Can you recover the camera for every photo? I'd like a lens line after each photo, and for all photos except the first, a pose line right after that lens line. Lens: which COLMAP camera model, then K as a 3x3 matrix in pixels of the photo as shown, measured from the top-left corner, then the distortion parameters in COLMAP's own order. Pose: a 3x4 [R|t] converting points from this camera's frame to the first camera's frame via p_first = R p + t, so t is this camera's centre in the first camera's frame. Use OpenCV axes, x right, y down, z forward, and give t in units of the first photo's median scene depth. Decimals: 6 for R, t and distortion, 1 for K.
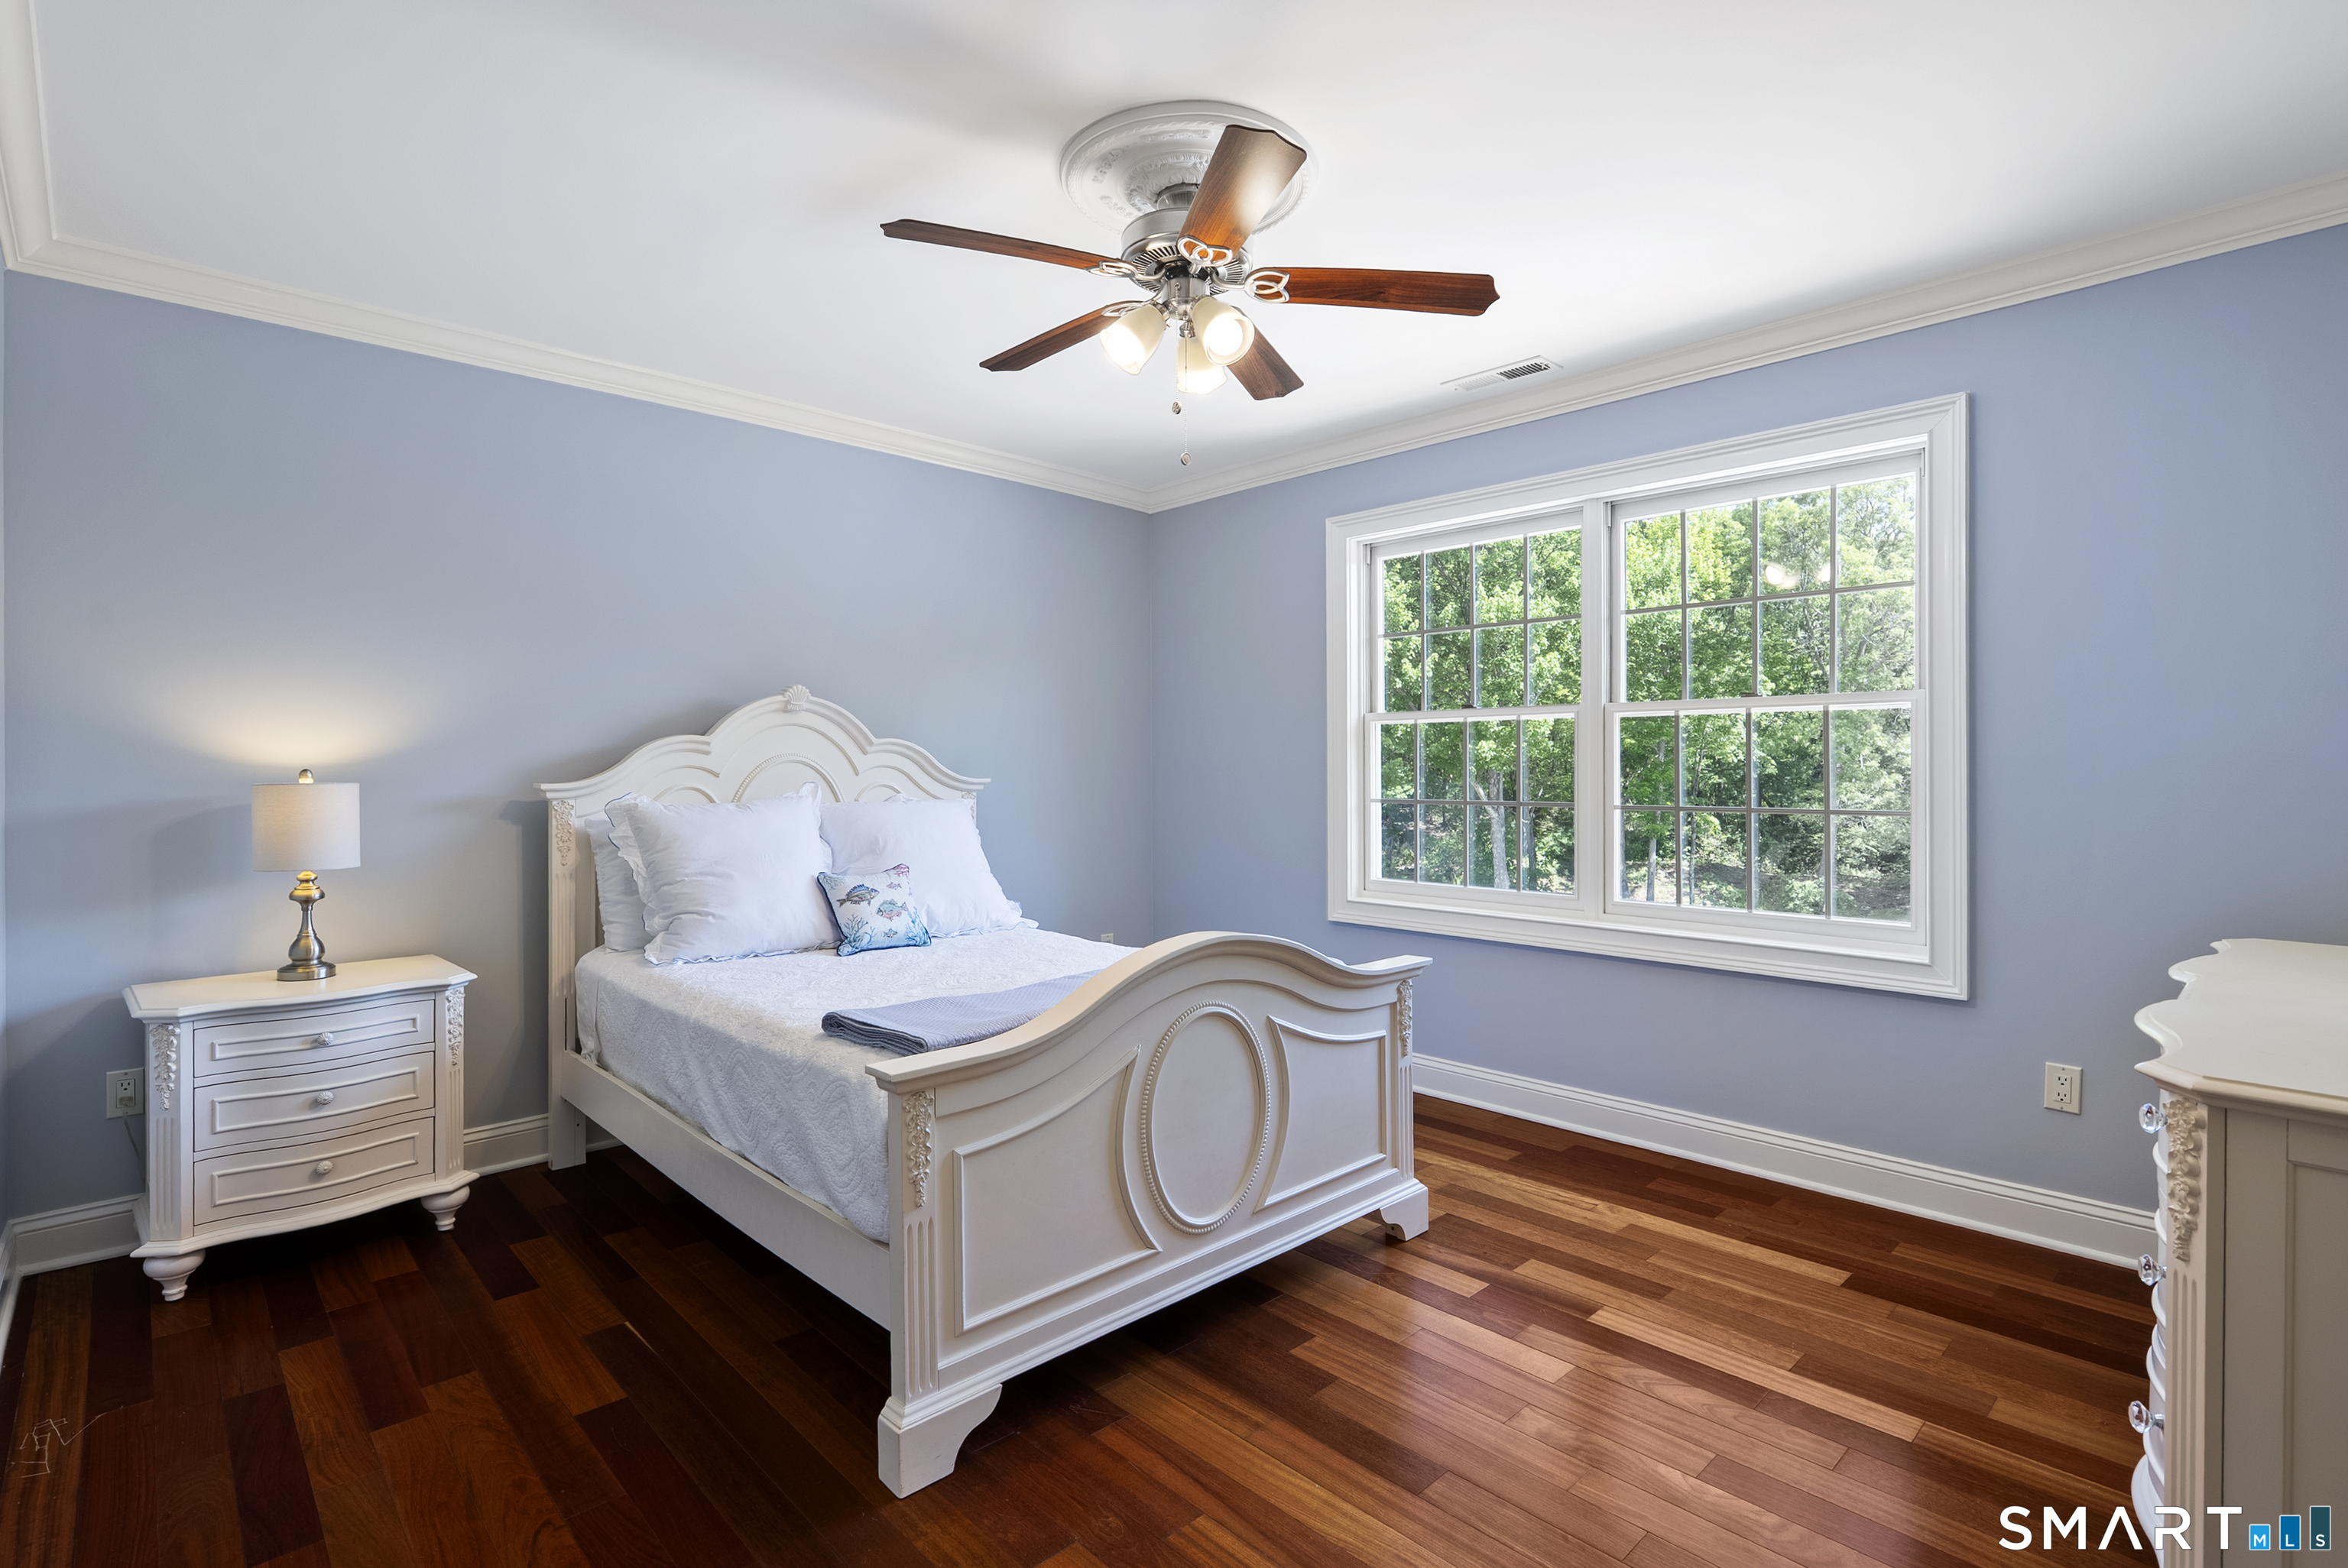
lens RADIAL K [[1102.7, 0, 1174.0], [0, 1102.7, 784.0], [0, 0, 1]] dist [-0.002466, -0.000833]
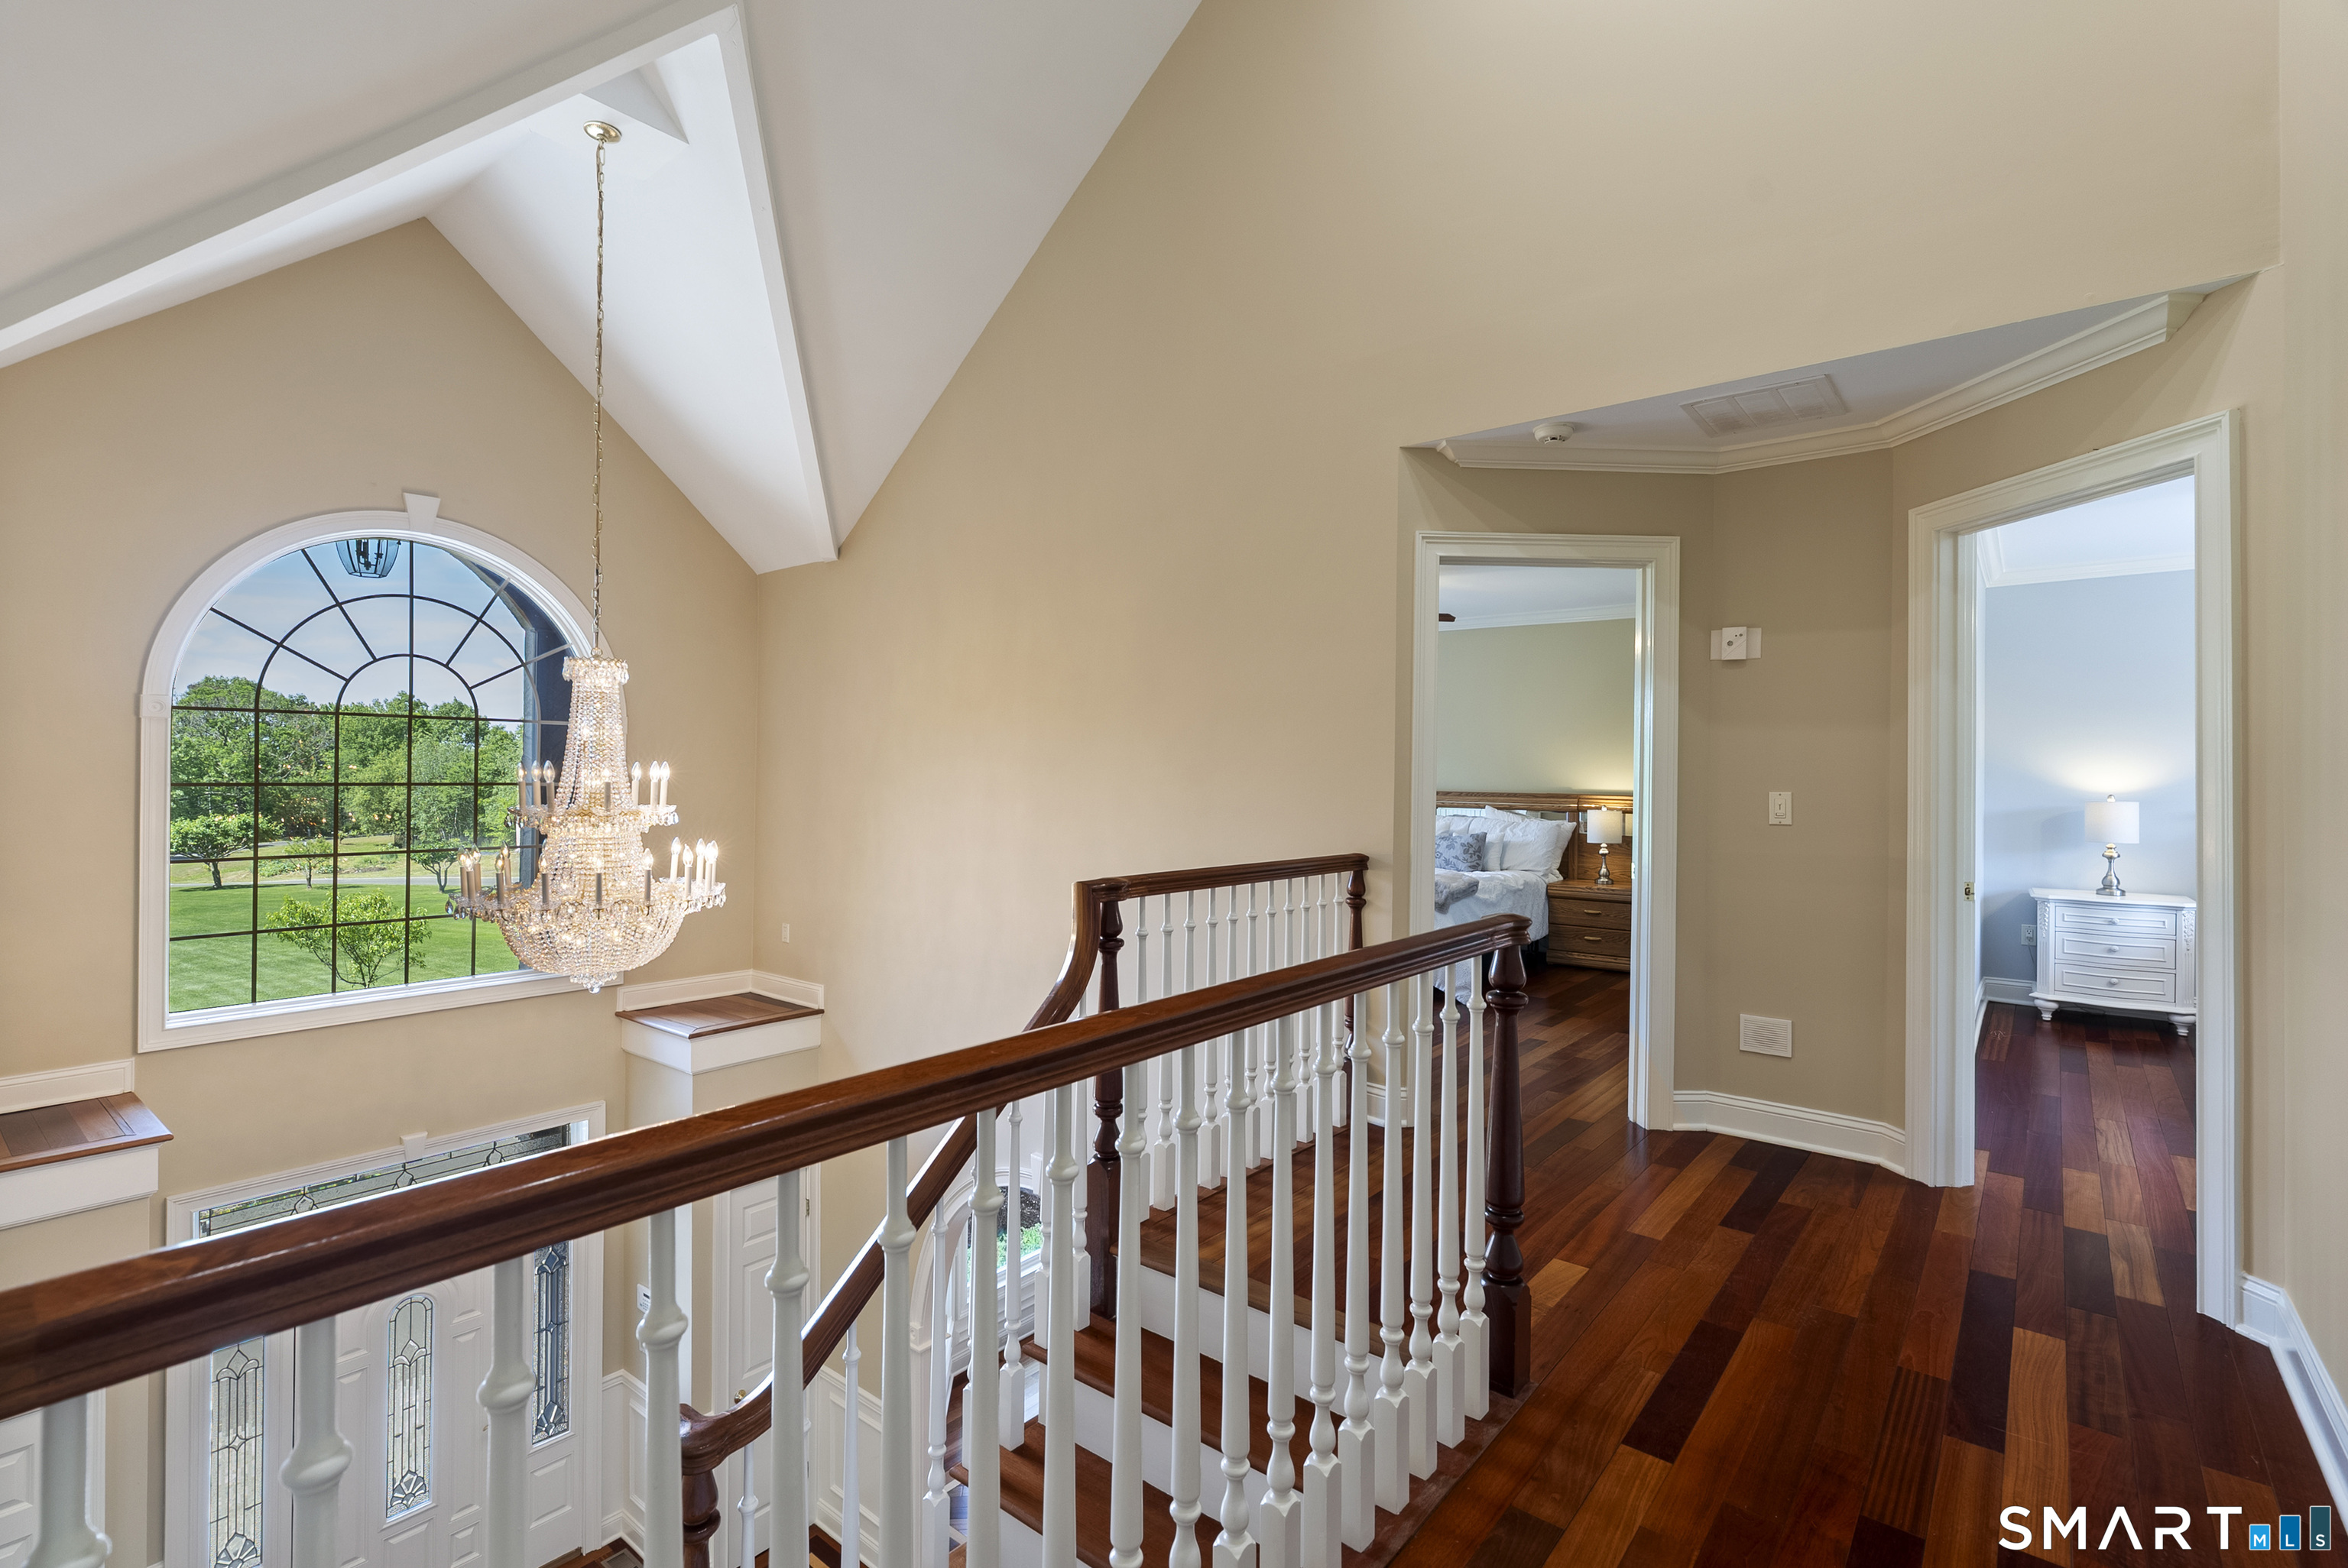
lens RADIAL K [[1102.7, 0, 1174.0], [0, 1102.7, 784.0], [0, 0, 1]] dist [-0.002466, -0.000833]
pose [[0.144414, -0.003953, -0.989509, 1.033644], [-0.015720, 0.999857, -0.006289, 0.009025], [0.989392, 0.016464, 0.144331, -1.071691]]
